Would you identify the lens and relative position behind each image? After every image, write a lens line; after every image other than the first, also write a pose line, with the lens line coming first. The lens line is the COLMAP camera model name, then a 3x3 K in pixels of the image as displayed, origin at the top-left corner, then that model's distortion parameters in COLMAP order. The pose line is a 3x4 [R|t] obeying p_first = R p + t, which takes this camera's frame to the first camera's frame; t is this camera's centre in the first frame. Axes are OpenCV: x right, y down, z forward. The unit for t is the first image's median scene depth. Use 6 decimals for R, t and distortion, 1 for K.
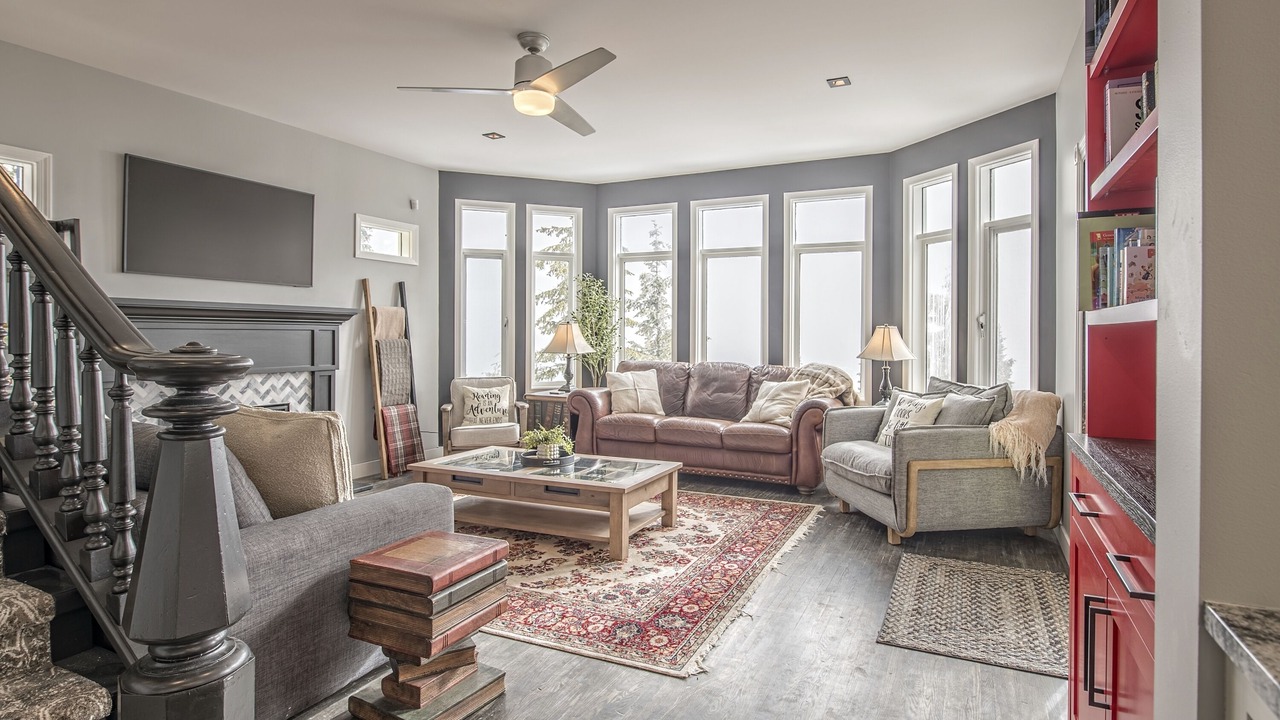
lens RADIAL K [[654.6, 0, 661.4], [0, 654.6, 335.6], [0, 0, 1]] dist [0.003921, 0.000519]
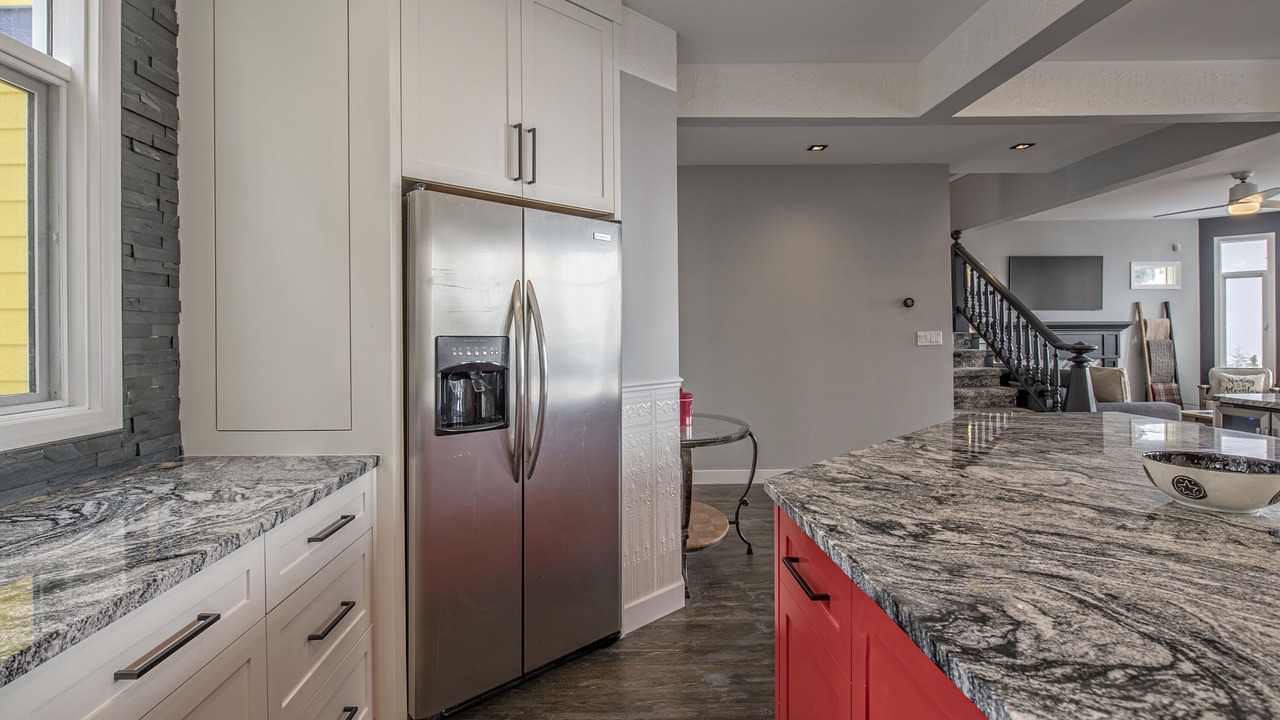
lens RADIAL K [[632.5, 0, 632.7], [0, 632.5, 334.2], [0, 0, 1]] dist [-0.002219, -0.000646]
pose [[0.447708, -0.008593, -0.894139, 0.370494], [0.006783, 0.999958, -0.006213, -0.007130], [0.894154, -0.003284, 0.447747, -0.787930]]
